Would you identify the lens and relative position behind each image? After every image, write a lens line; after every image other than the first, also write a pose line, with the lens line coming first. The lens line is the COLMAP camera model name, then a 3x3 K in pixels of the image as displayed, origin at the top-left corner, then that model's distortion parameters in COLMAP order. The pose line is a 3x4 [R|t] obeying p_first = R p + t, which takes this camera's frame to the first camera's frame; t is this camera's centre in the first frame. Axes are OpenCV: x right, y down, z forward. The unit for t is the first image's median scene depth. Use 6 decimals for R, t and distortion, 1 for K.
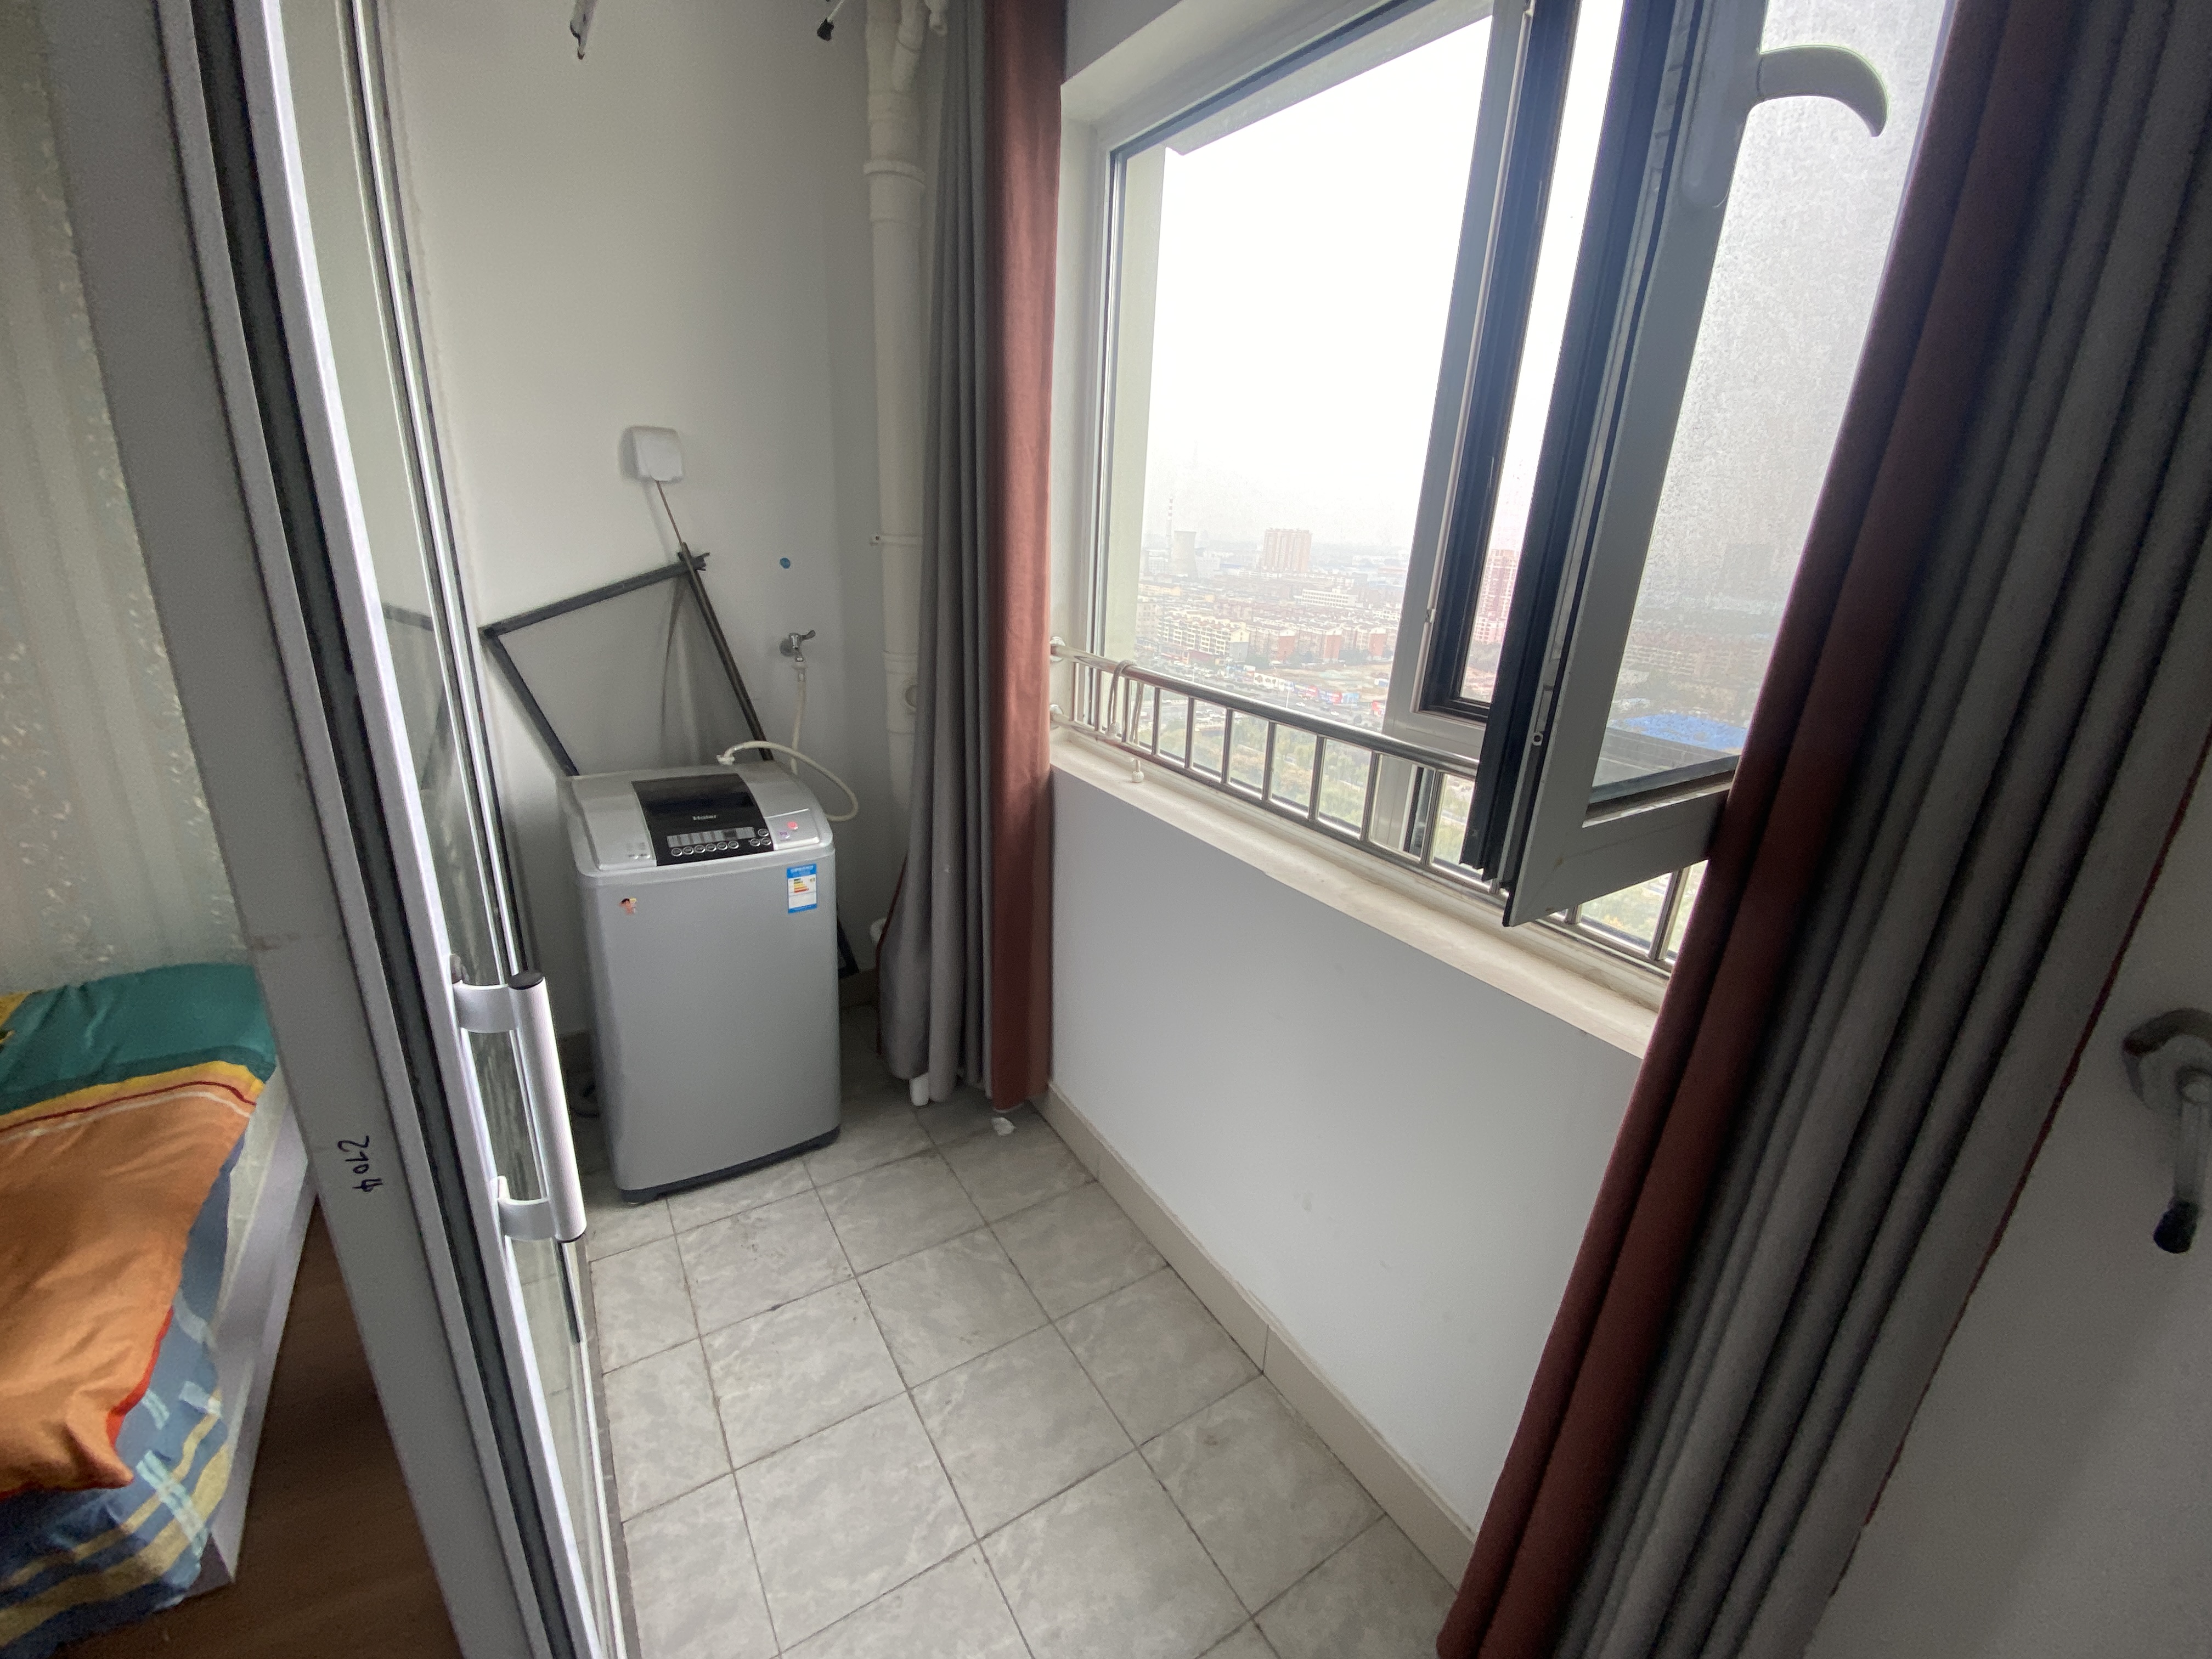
lens RADIAL K [[901.2, 0, 1114.1], [0, 901.2, 837.0], [0, 0, 1]] dist [0.010751, -0.015716]
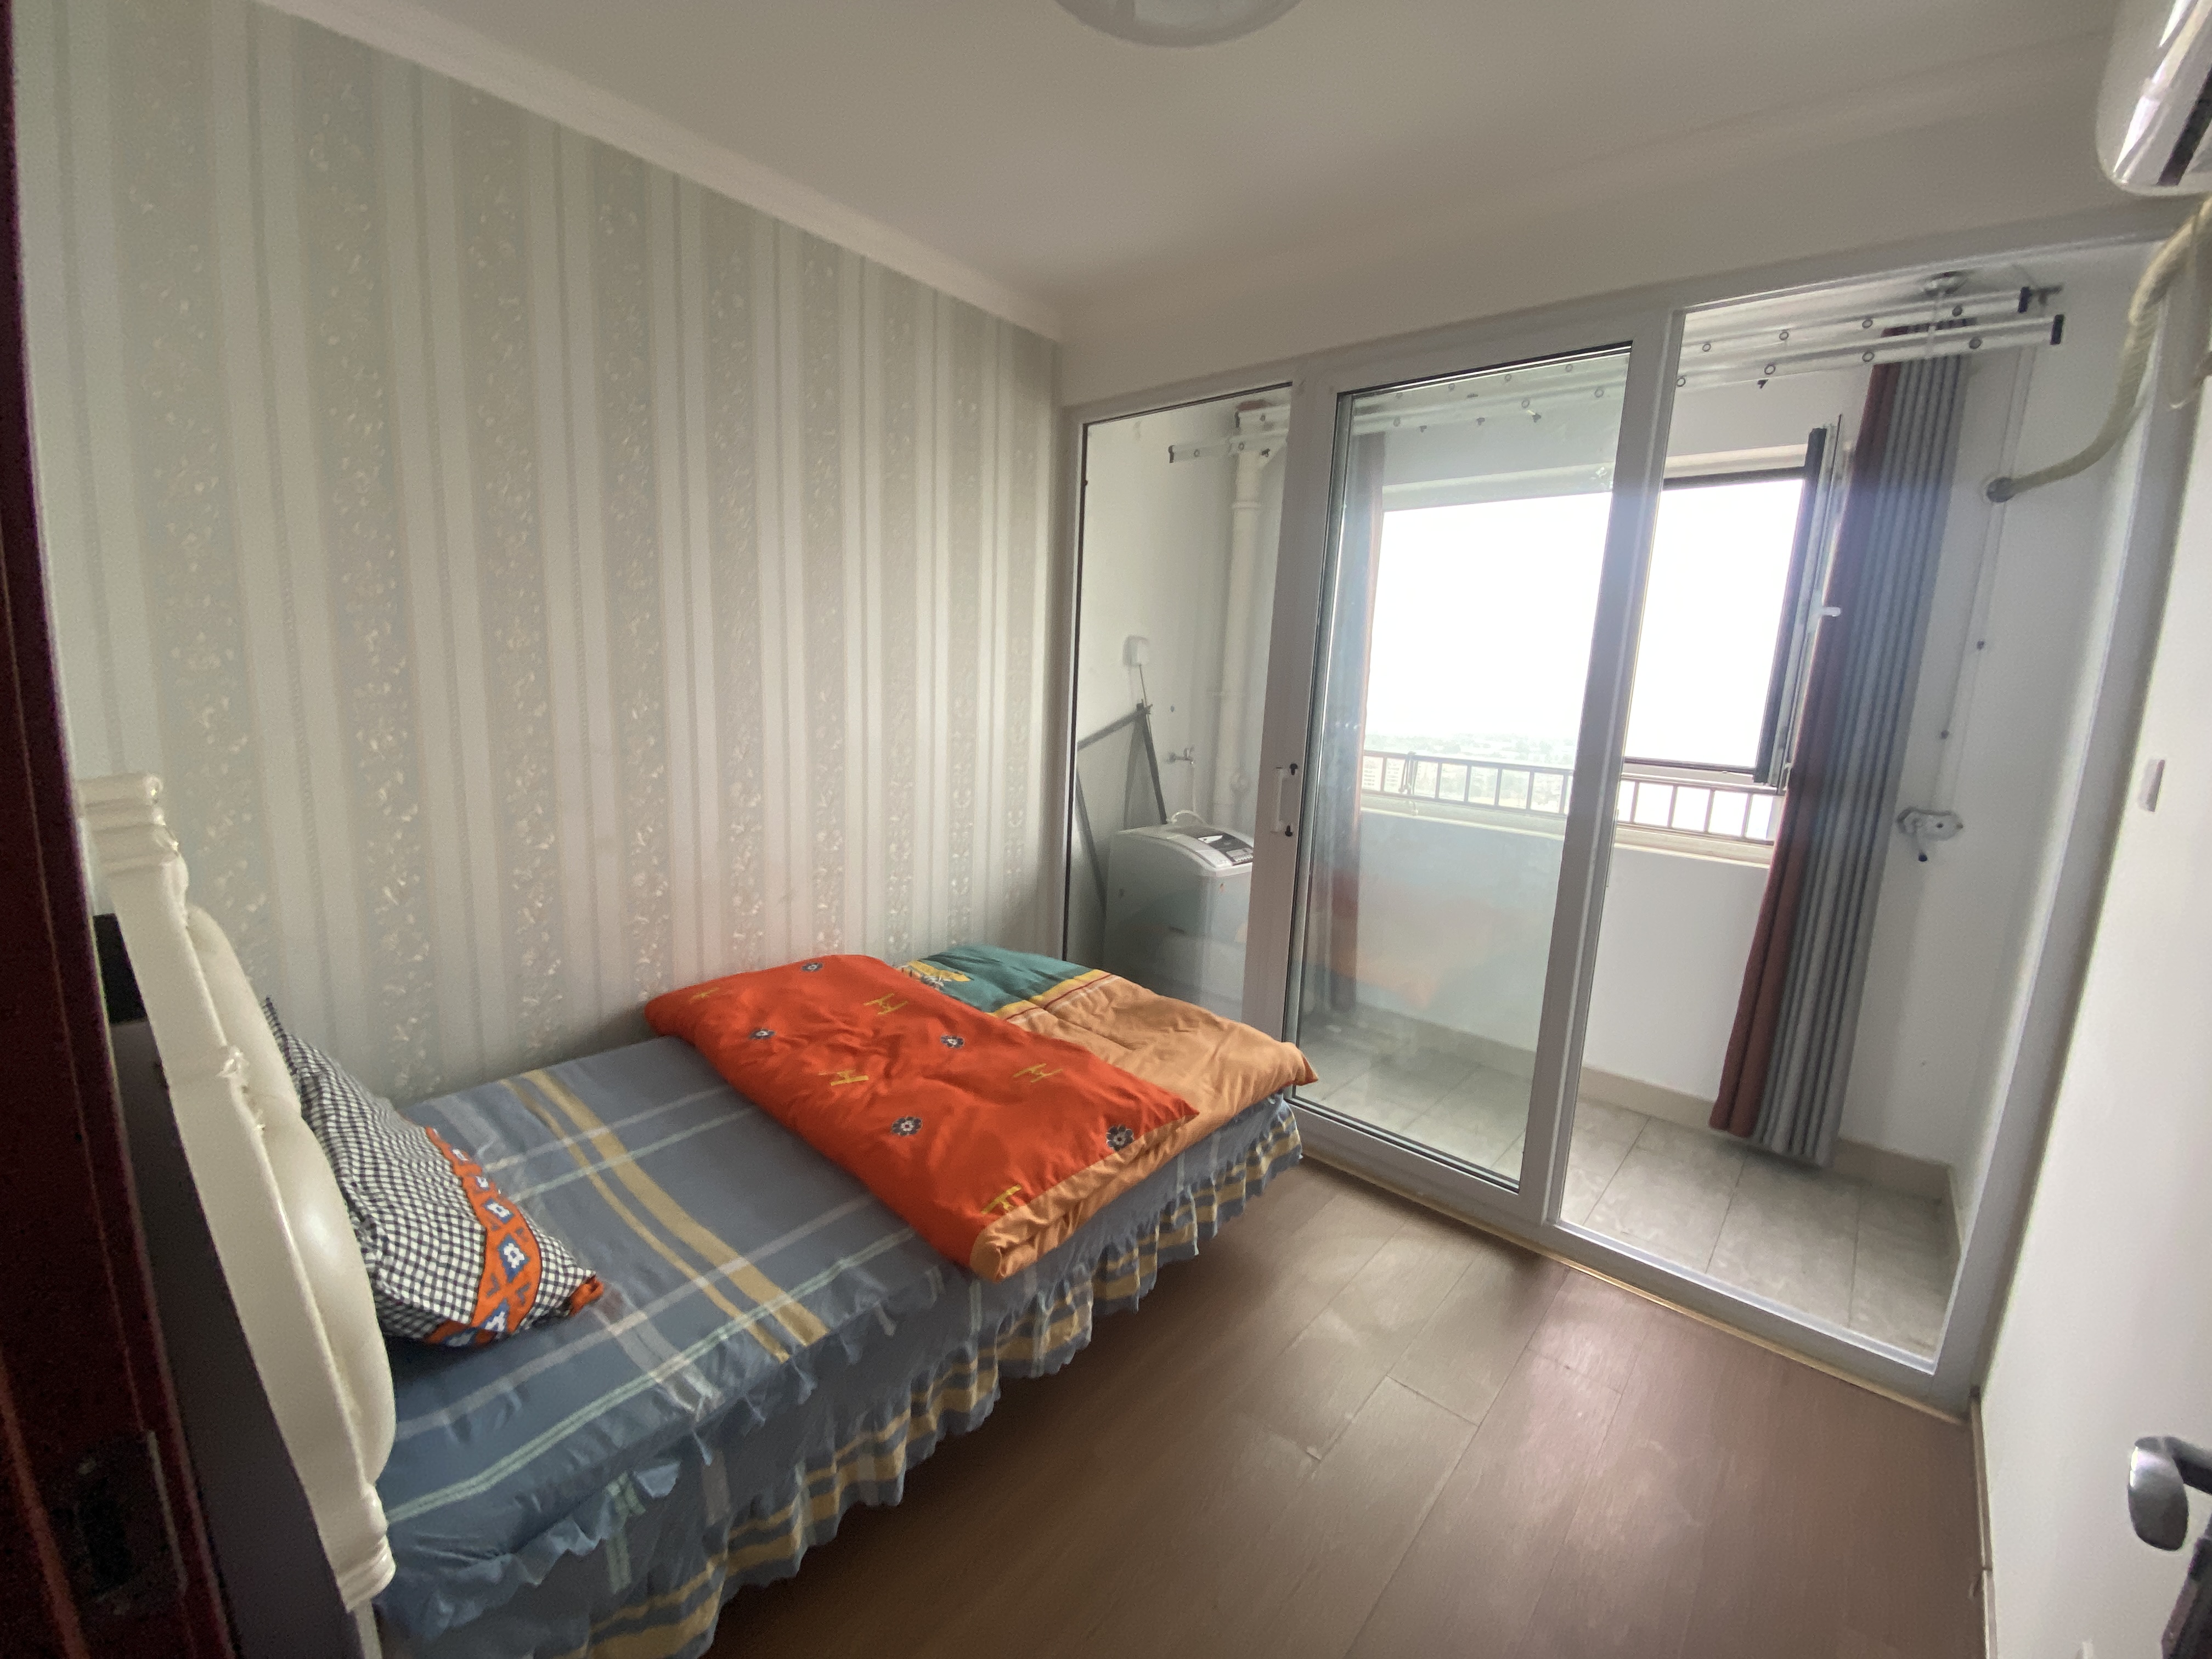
lens RADIAL K [[900.0, 0, 1109.0], [0, 900.0, 830.3], [0, 0, 1]] dist [0.021765, -0.019890]
pose [[0.959485, -0.041372, 0.278707, -1.023374], [0.081536, 0.987609, -0.134094, 0.147121], [-0.269706, 0.151386, 0.950969, -0.584518]]
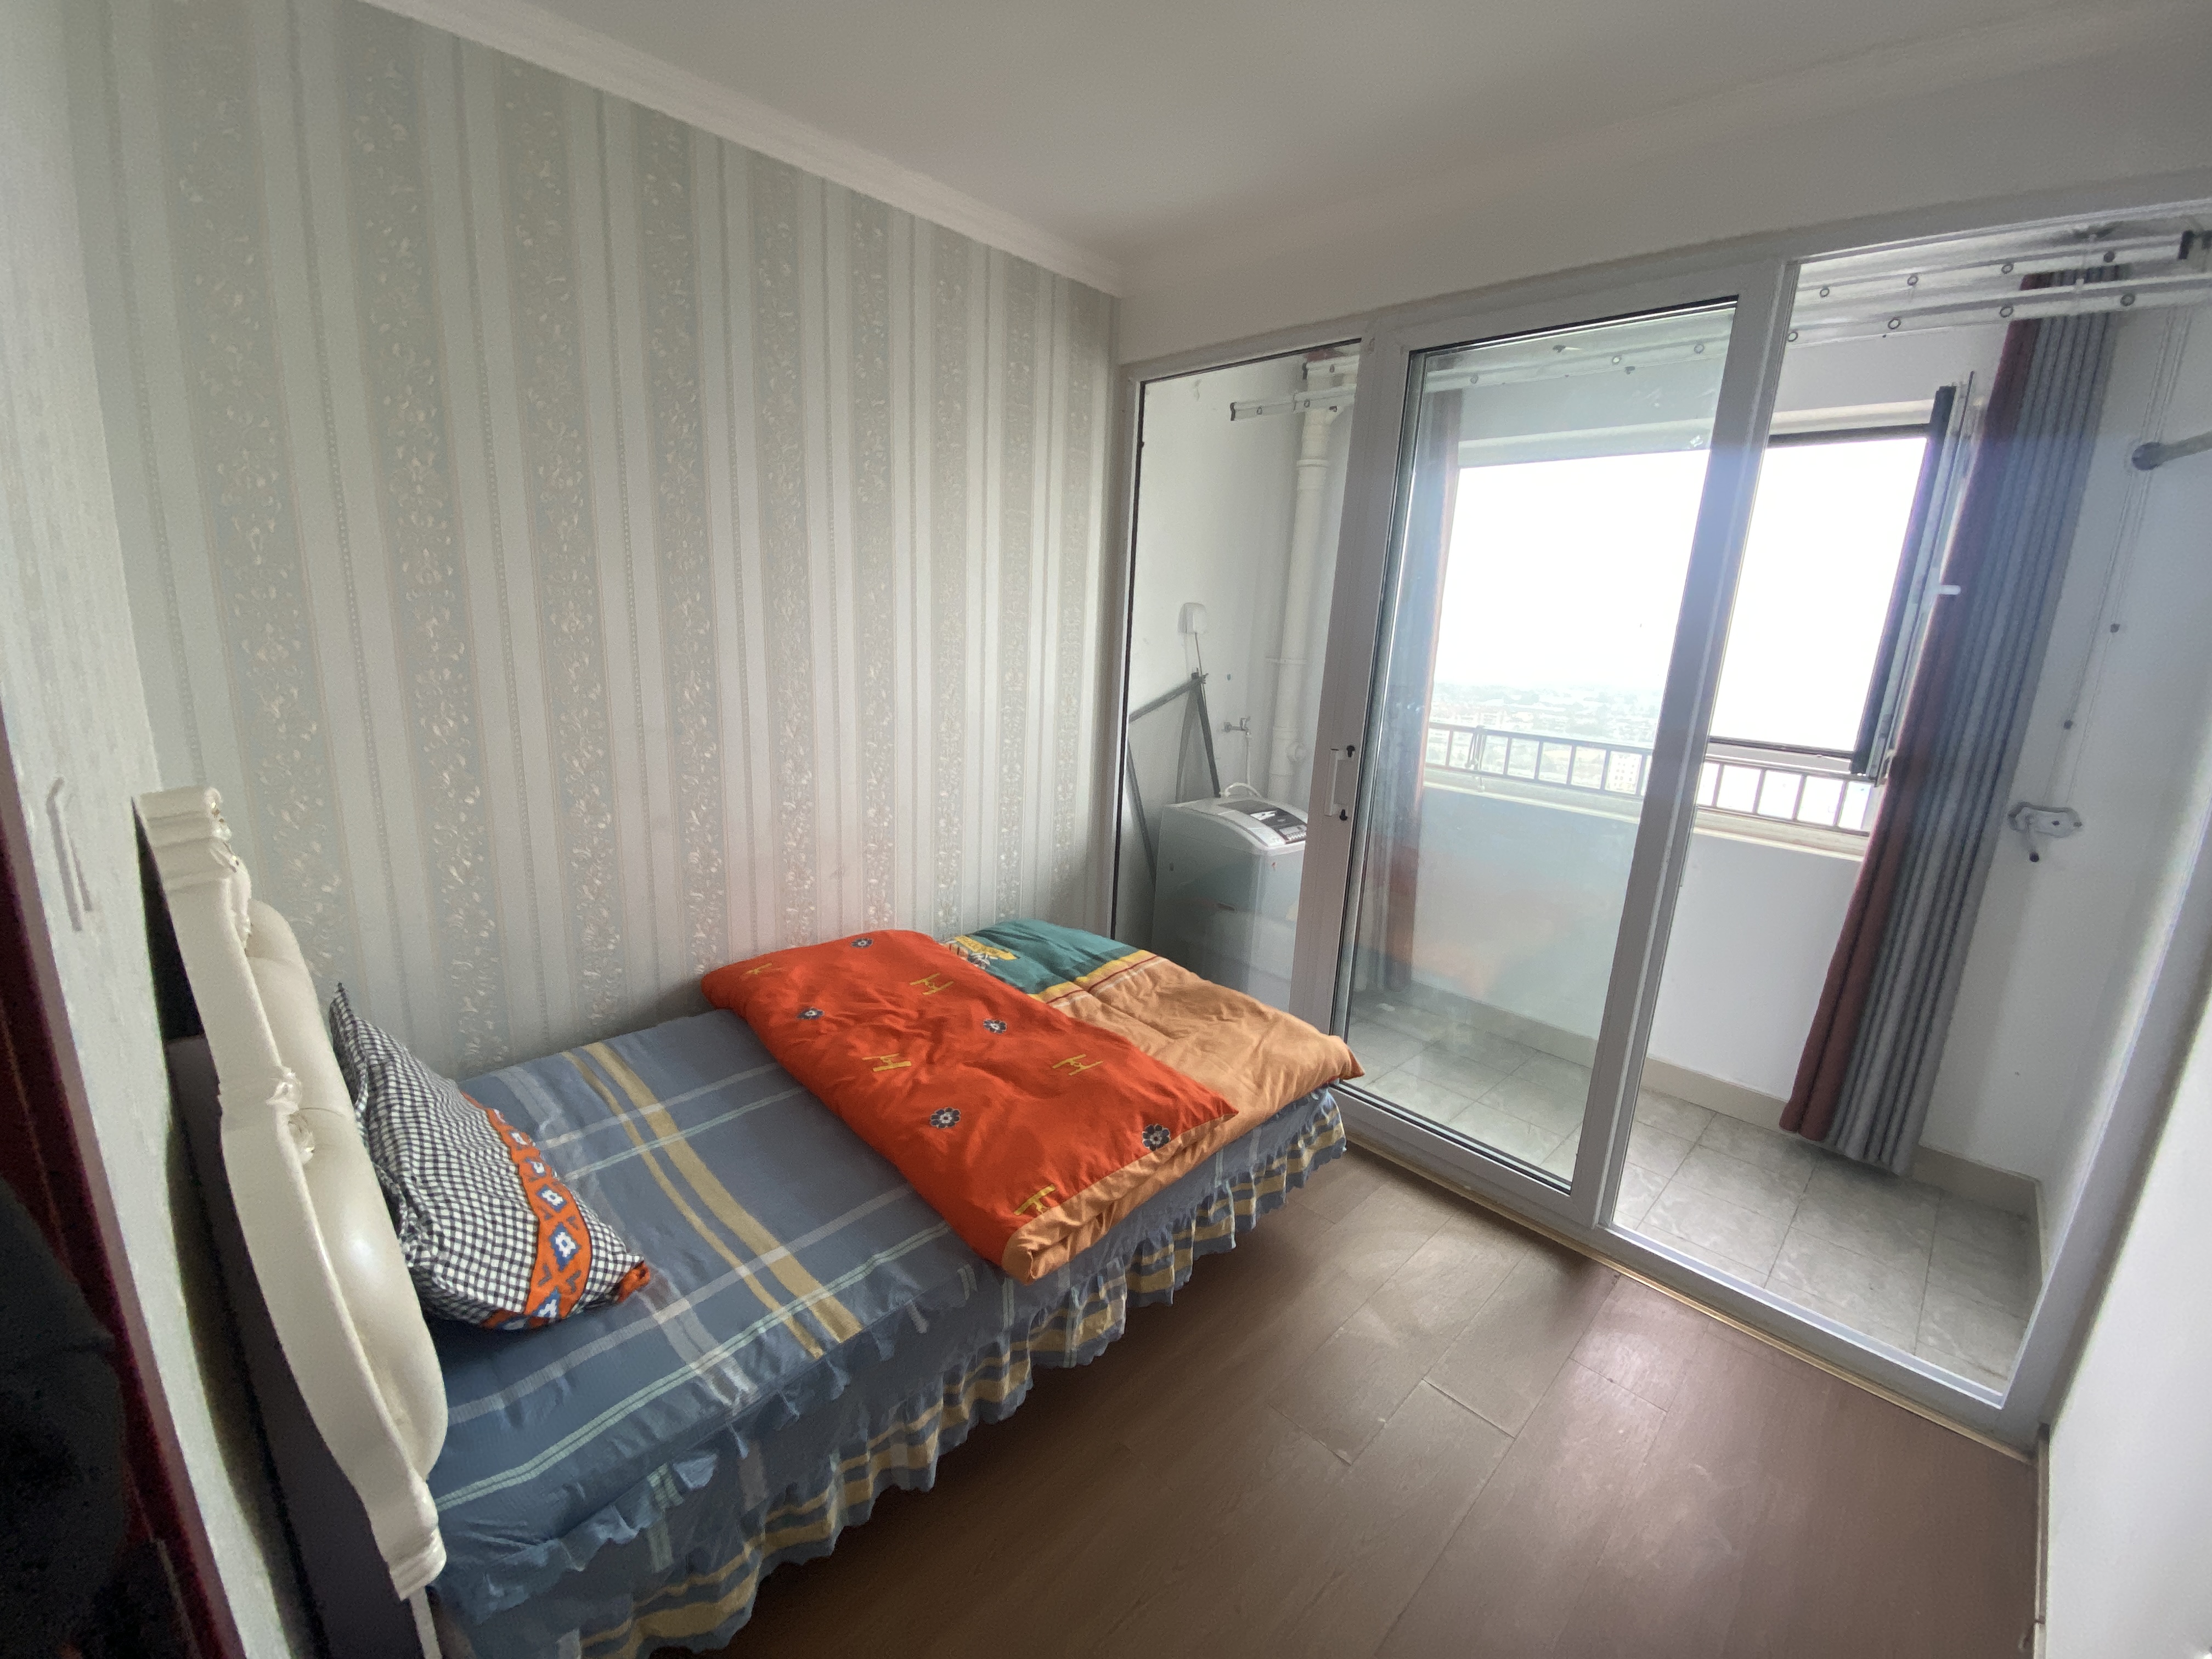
lens RADIAL K [[900.0, 0, 1109.0], [0, 900.0, 830.3], [0, 0, 1]] dist [0.021765, -0.019890]
pose [[0.976770, -0.039444, 0.210629, -1.000687], [0.057560, 0.995085, -0.080581, 0.101877], [-0.206415, 0.090833, 0.974239, -0.578090]]
